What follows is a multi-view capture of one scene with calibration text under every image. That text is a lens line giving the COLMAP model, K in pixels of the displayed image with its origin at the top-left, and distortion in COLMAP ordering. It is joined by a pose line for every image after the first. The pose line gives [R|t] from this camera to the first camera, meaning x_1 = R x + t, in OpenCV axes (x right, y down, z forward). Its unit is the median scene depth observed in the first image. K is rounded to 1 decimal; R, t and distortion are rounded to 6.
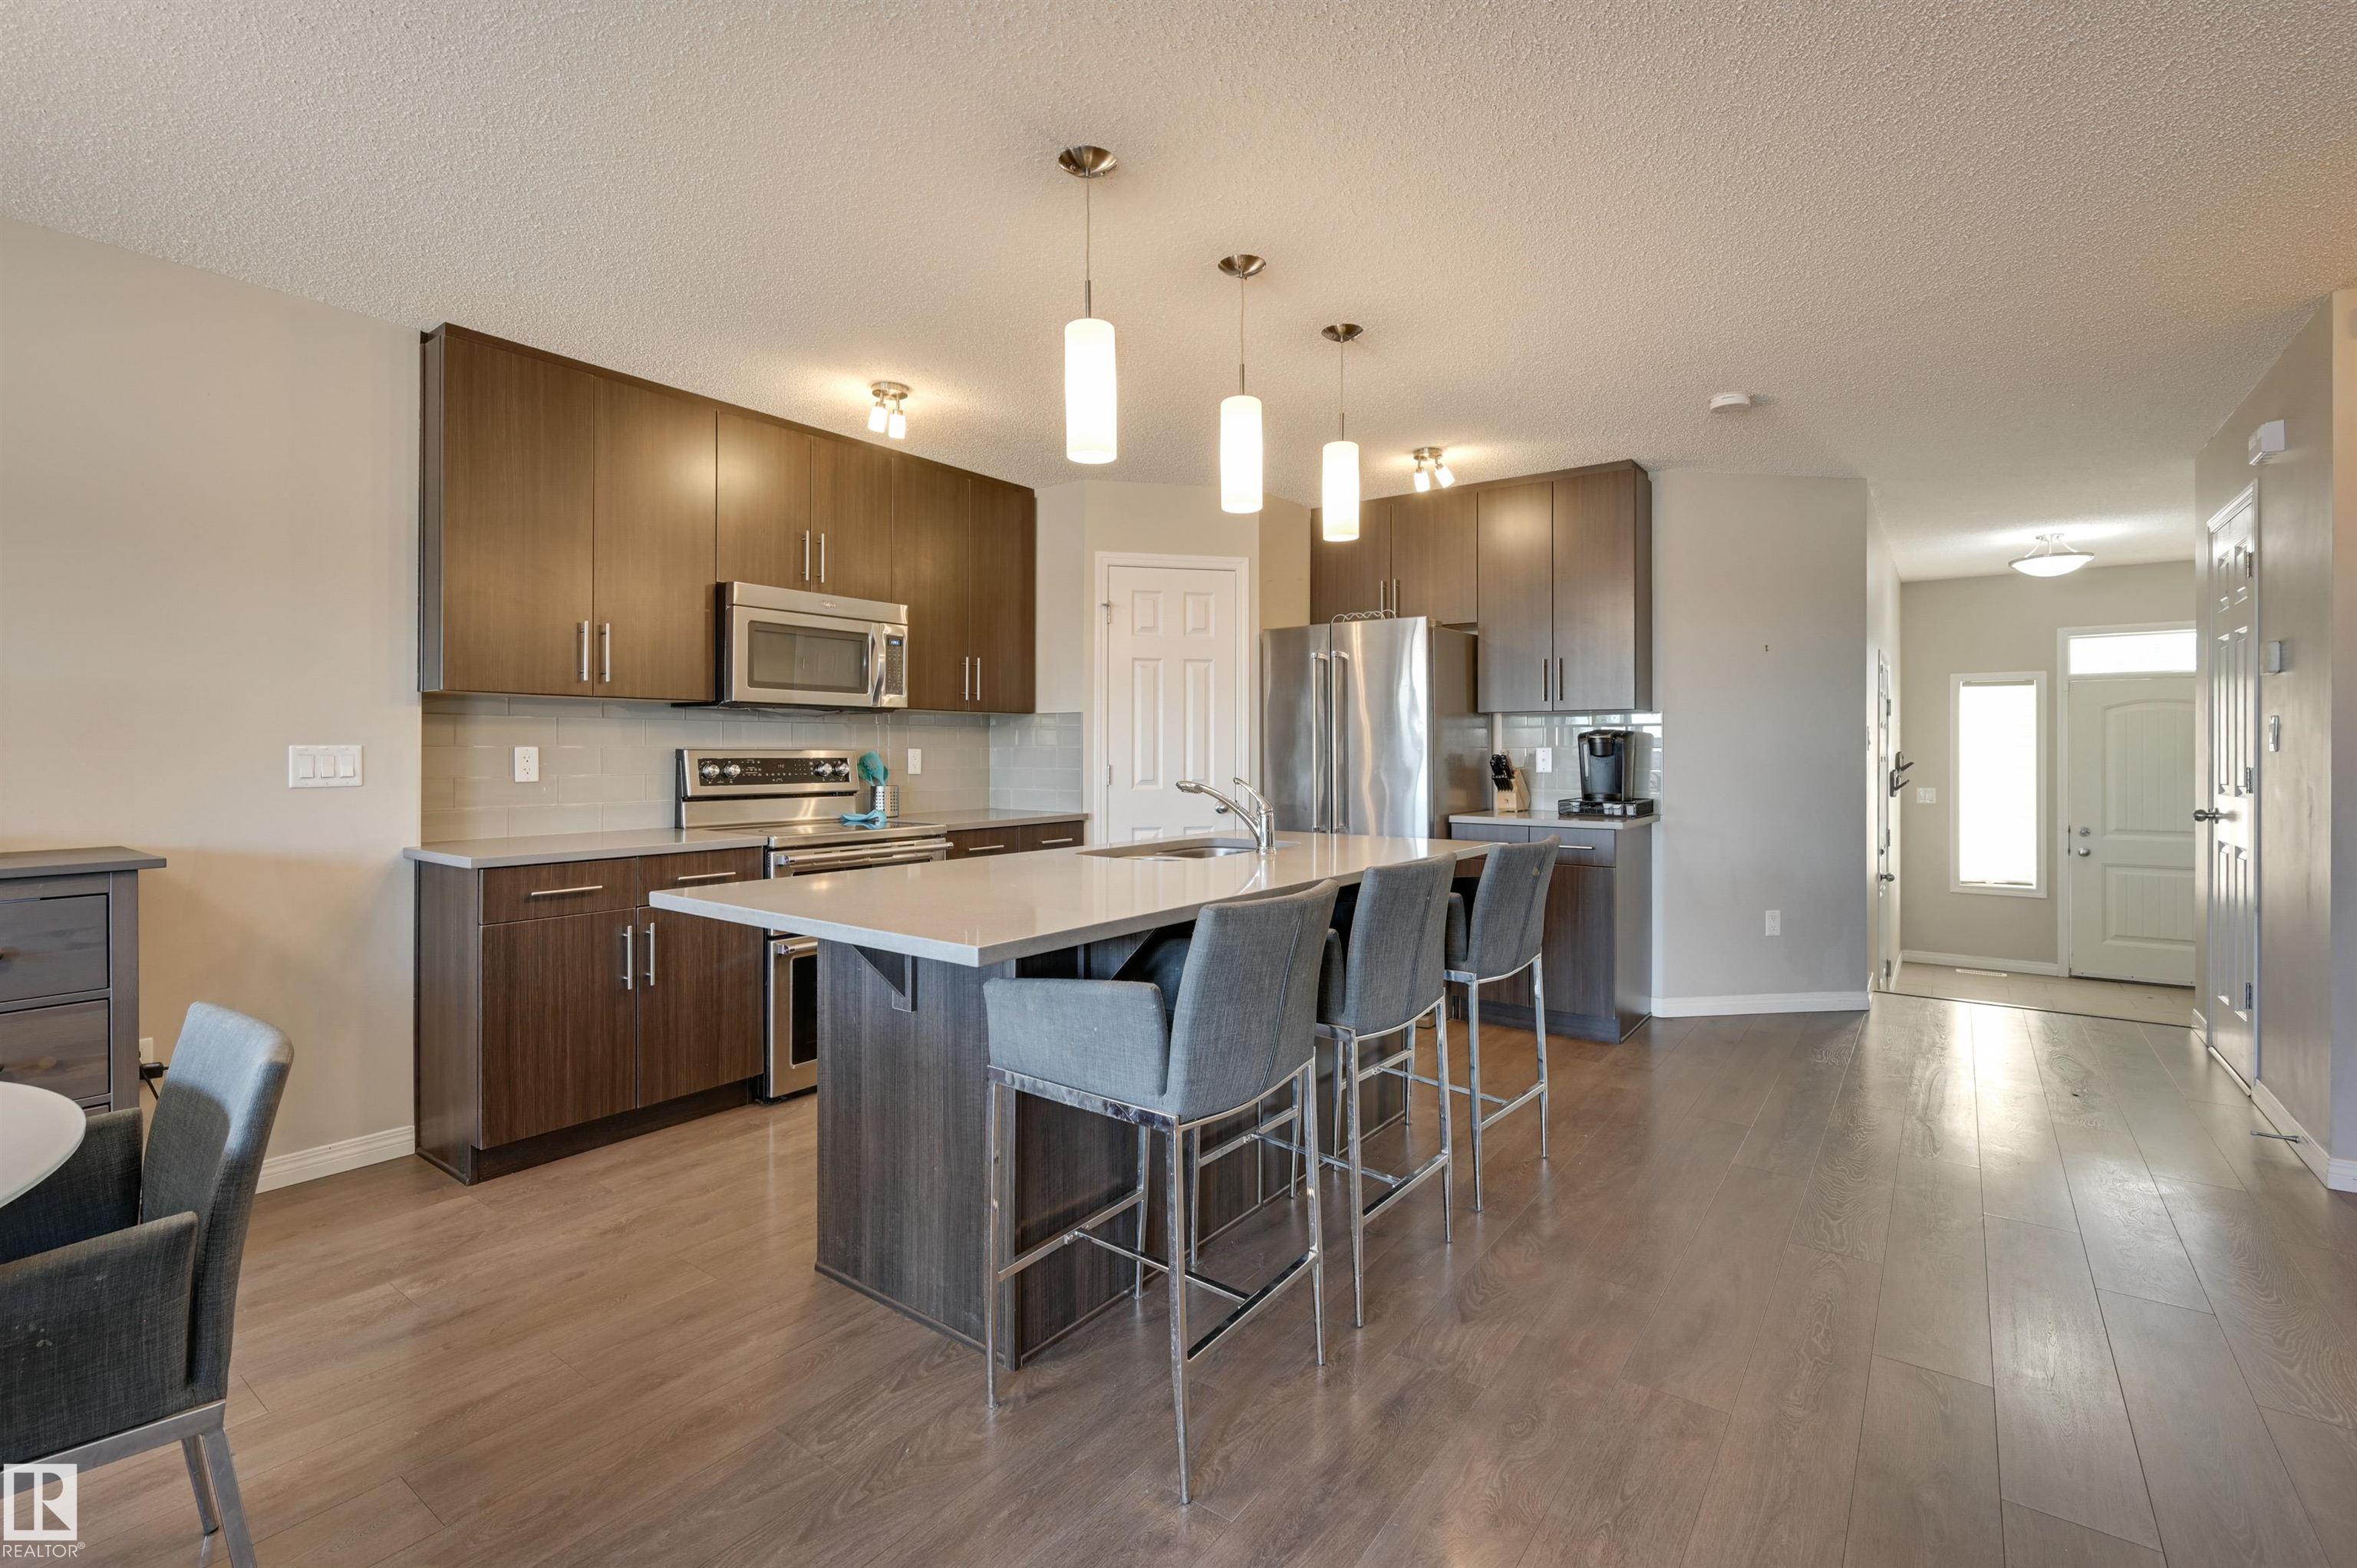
lens RADIAL K [[1025.5, 0, 1167.2], [0, 1025.5, 753.6], [0, 0, 1]] dist [0.000397, 0.000562]
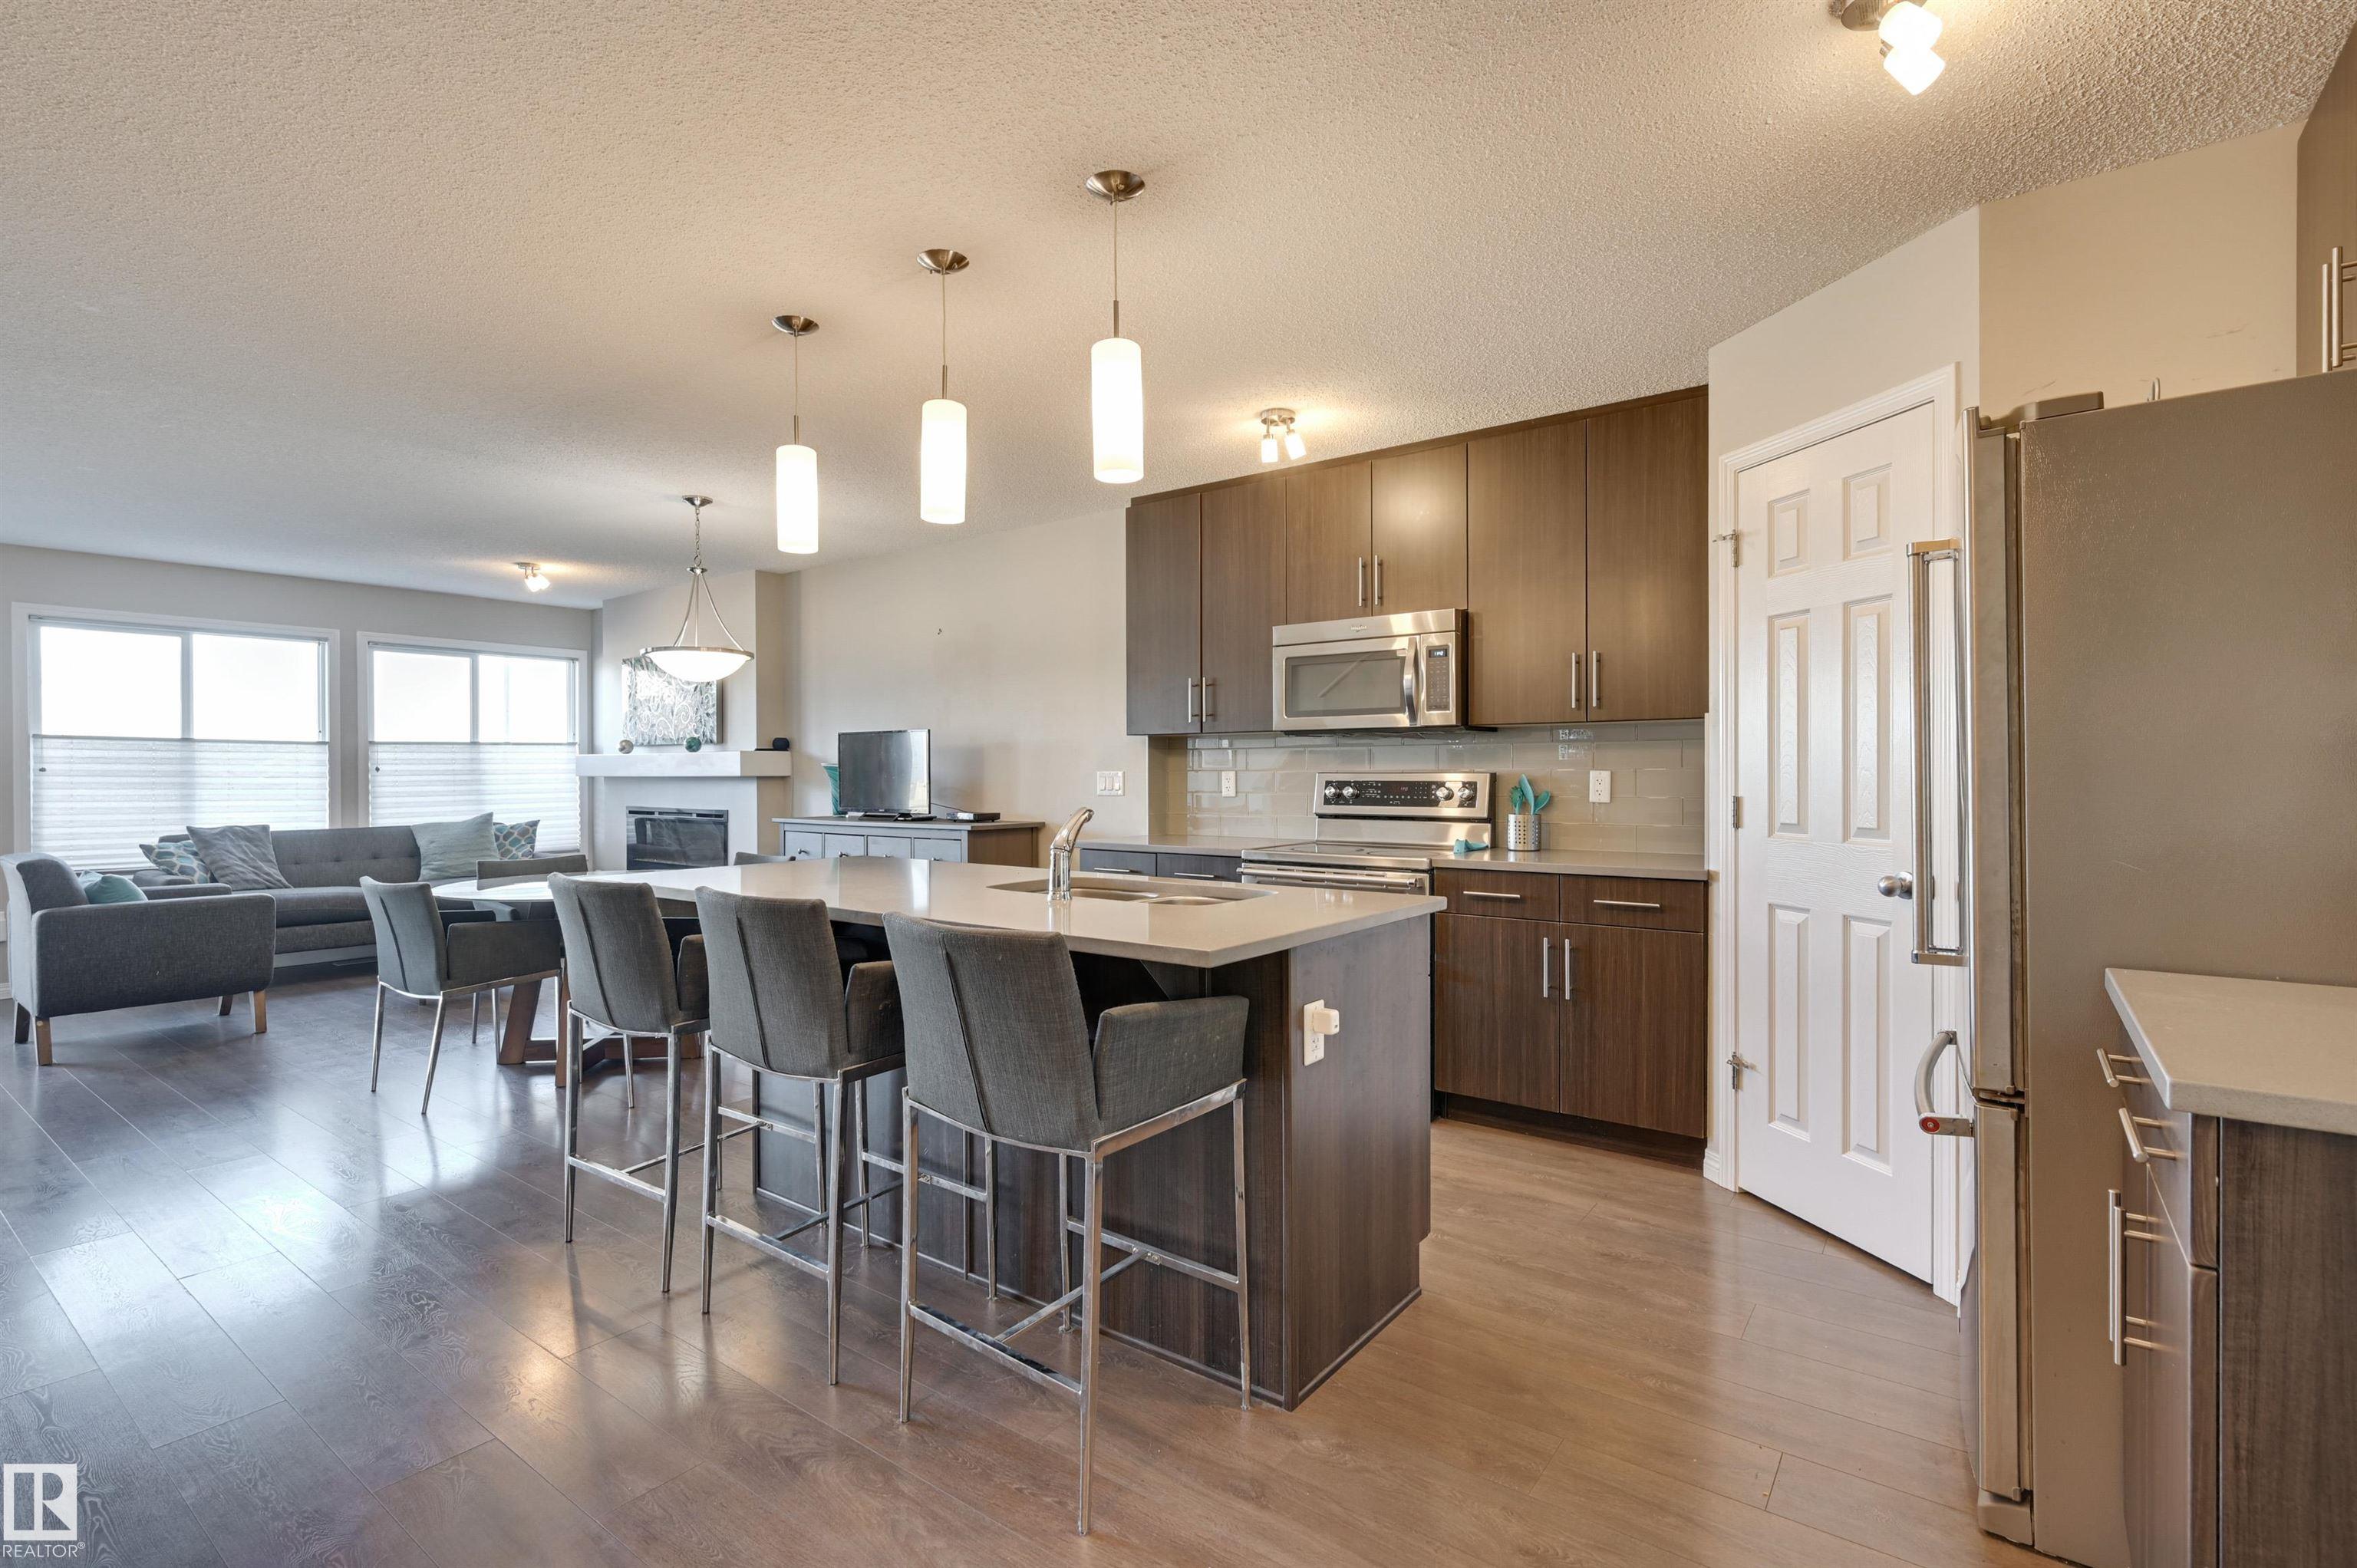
lens RADIAL K [[1085.0, 0, 1169.6], [0, 1085.0, 775.9], [0, 0, 1]] dist [-0.001925, 0.000729]
pose [[0.011138, 0.000397, -0.999938, 0.646442], [-0.001400, 0.999999, 0.000382, -0.000574], [0.999937, 0.001396, 0.011138, 0.713090]]
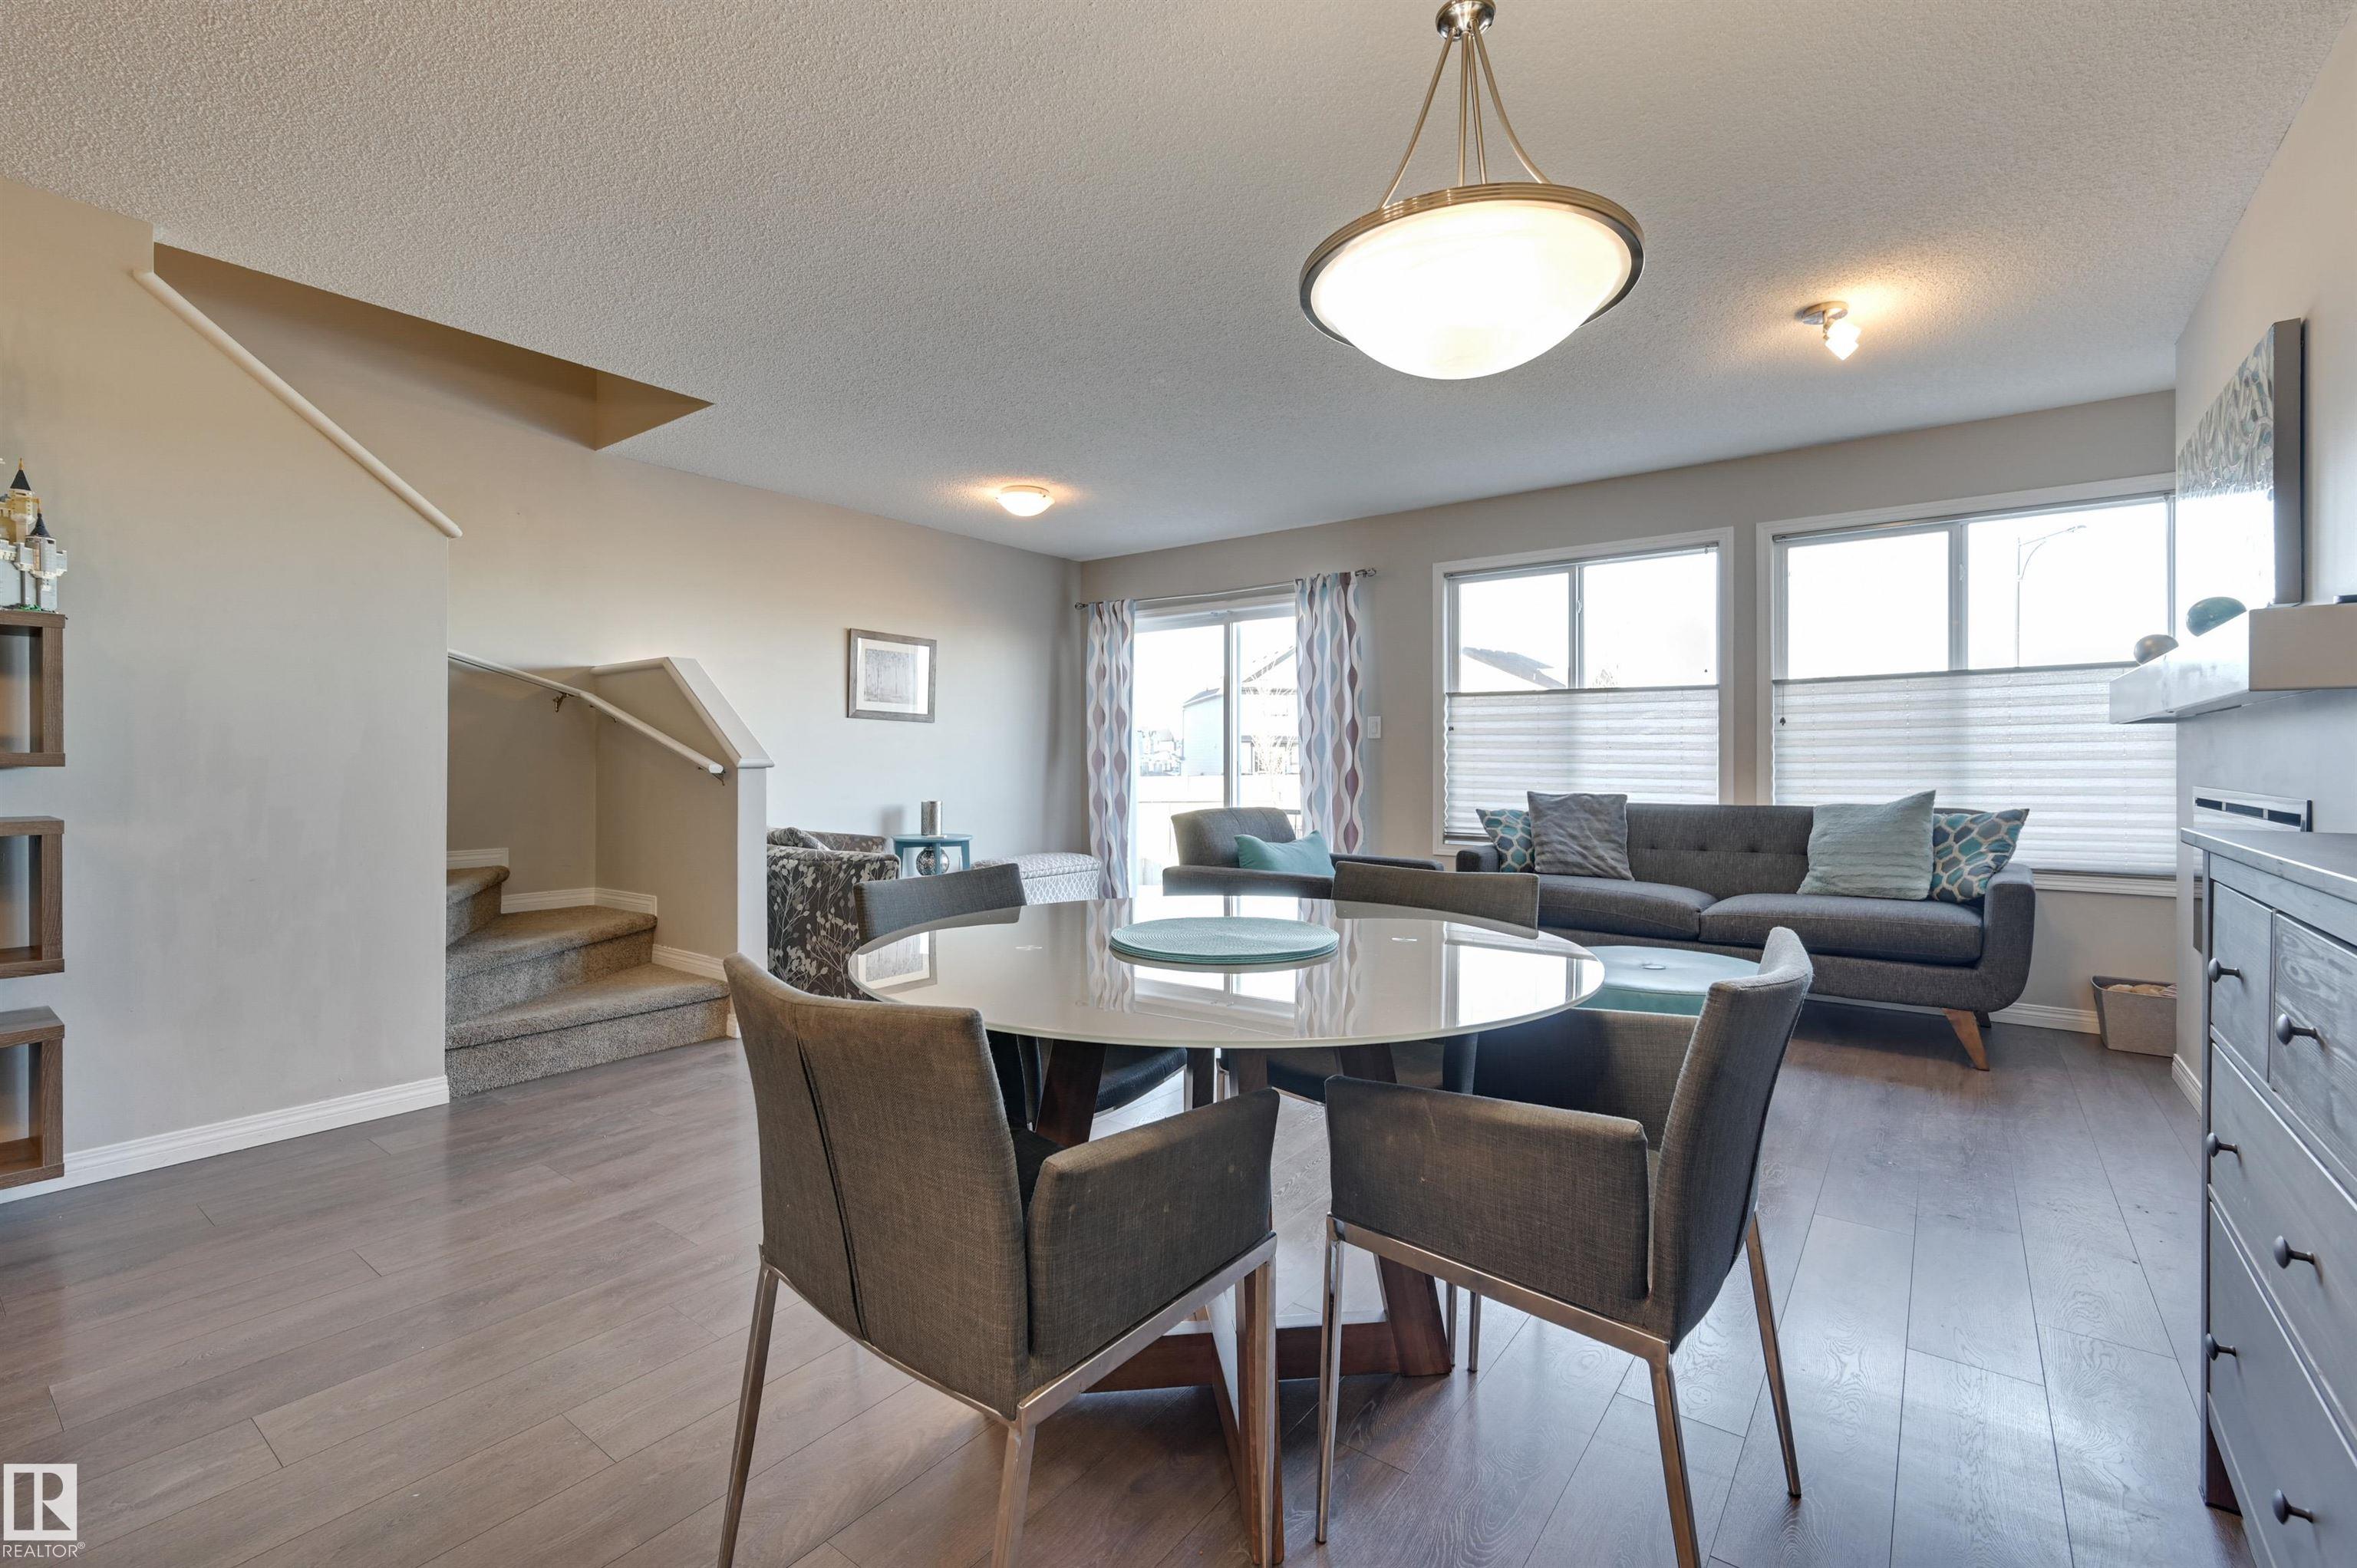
lens RADIAL K [[1025.5, 0, 1182.9], [0, 1025.5, 766.8], [0, 0, 1]] dist [0.000397, 0.000562]
pose [[-0.999960, -0.003461, -0.008294, -0.384490], [-0.003547, 0.999939, 0.010497, 0.029734], [0.008257, 0.010526, -0.999911, 0.578948]]
